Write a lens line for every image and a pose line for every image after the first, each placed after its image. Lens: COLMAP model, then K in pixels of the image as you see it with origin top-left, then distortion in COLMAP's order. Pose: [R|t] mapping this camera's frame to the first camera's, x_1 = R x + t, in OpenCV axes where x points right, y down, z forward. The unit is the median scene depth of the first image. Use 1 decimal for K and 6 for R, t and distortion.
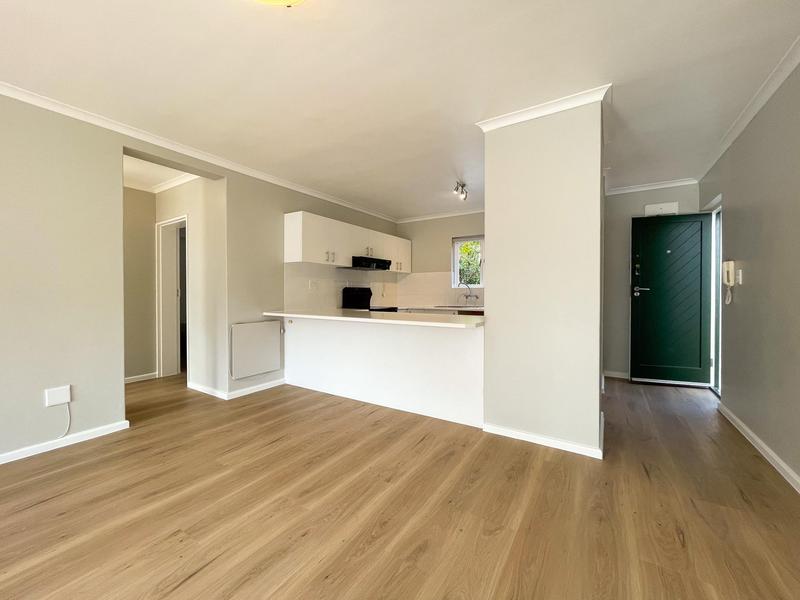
lens RADIAL K [[328.6, 0, 398.2], [0, 328.6, 300.7], [0, 0, 1]] dist [0.001721, 0.000173]
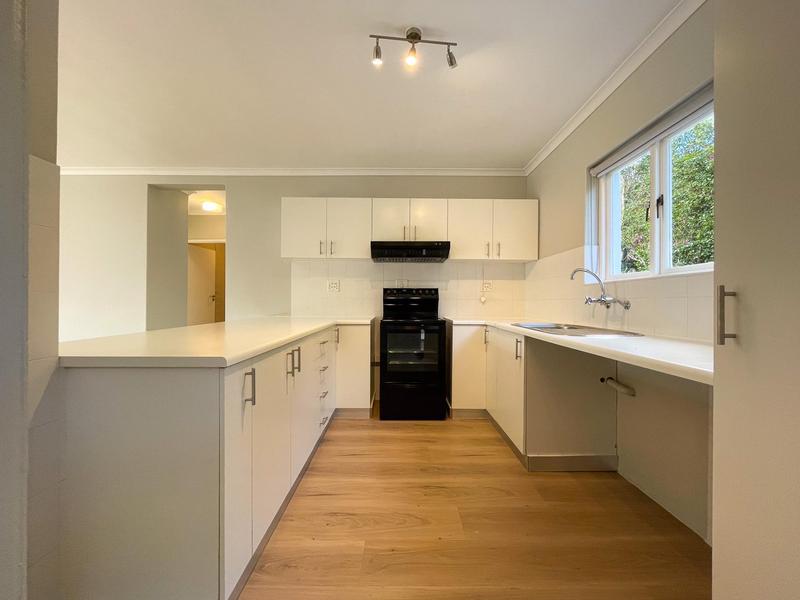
lens RADIAL K [[328.6, 0, 398.2], [0, 328.6, 300.7], [0, 0, 1]] dist [0.001721, 0.000173]
pose [[0.547447, 0.000114, -0.836841, 0.528265], [-0.023429, 0.999610, -0.015191, -0.005806], [0.836513, 0.027923, 0.547236, 0.762126]]
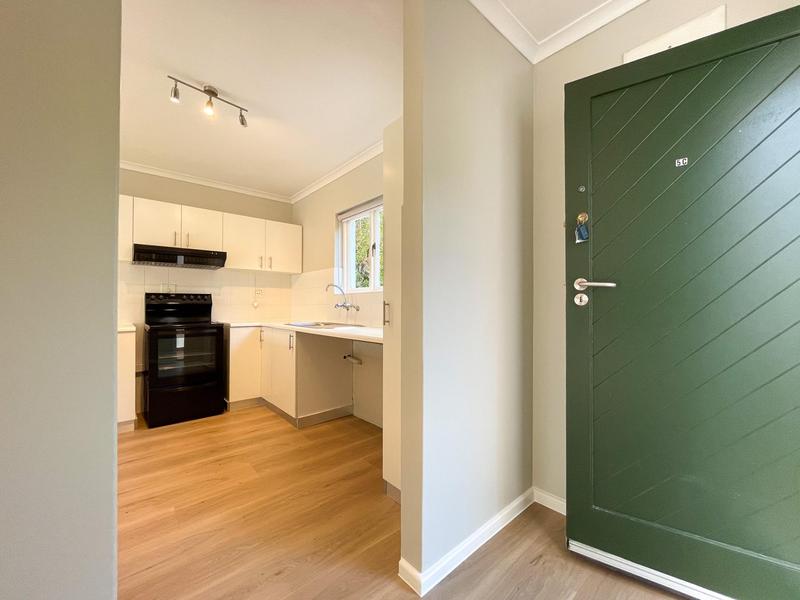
lens RADIAL K [[328.6, 0, 398.2], [0, 328.6, 300.7], [0, 0, 1]] dist [0.001721, 0.000173]
pose [[0.961504, -0.004470, -0.274755, 0.609777], [-0.005347, 0.999374, -0.034971, -0.006071], [0.274739, 0.035094, 0.960878, 0.594393]]
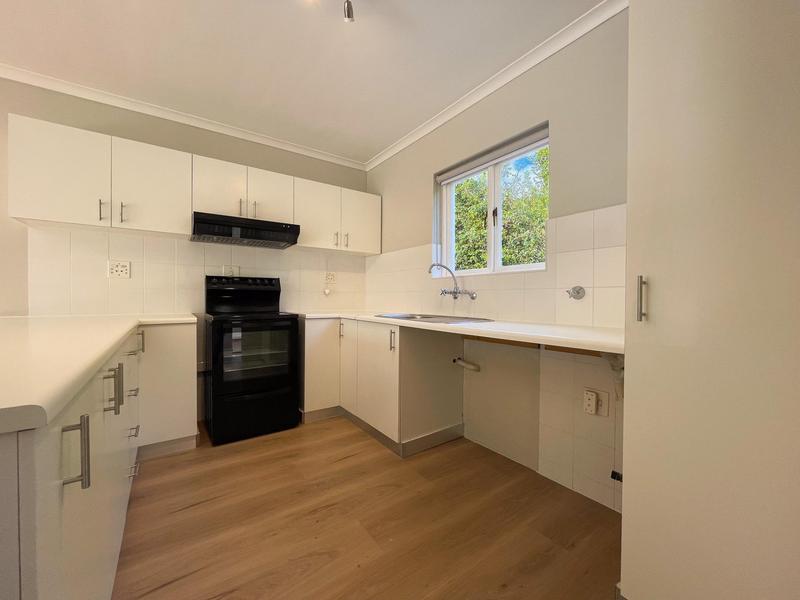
lens RADIAL K [[328.6, 0, 398.2], [0, 328.6, 300.7], [0, 0, 1]] dist [0.001721, 0.000173]
pose [[0.928118, 0.009261, -0.372172, 0.400829], [-0.014528, 0.999830, -0.011350, 0.001746], [0.372004, 0.015942, 0.928094, 0.728149]]
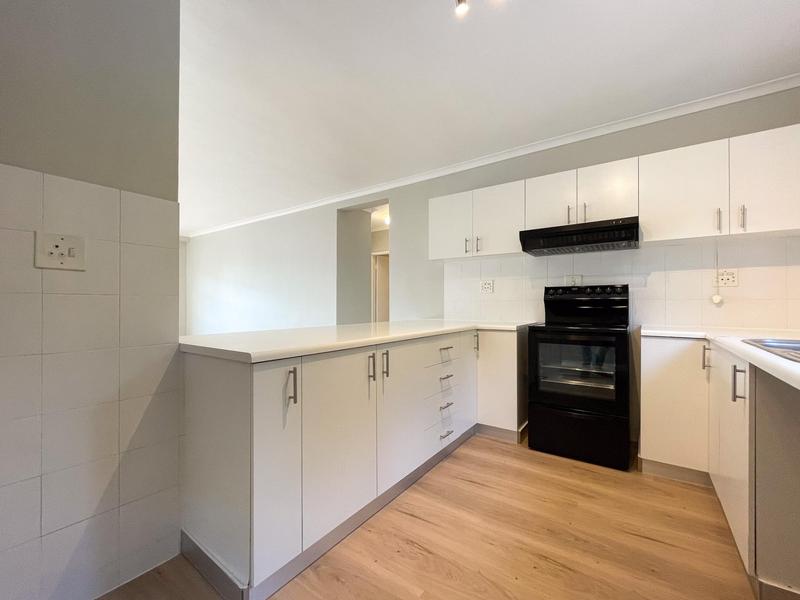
lens RADIAL K [[328.6, 0, 398.2], [0, 328.6, 300.7], [0, 0, 1]] dist [0.001721, 0.000173]
pose [[-0.052026, -0.011733, -0.998577, 0.507957], [-0.023279, 0.999674, -0.010533, -0.006512], [0.998374, 0.022698, -0.052283, 0.915851]]
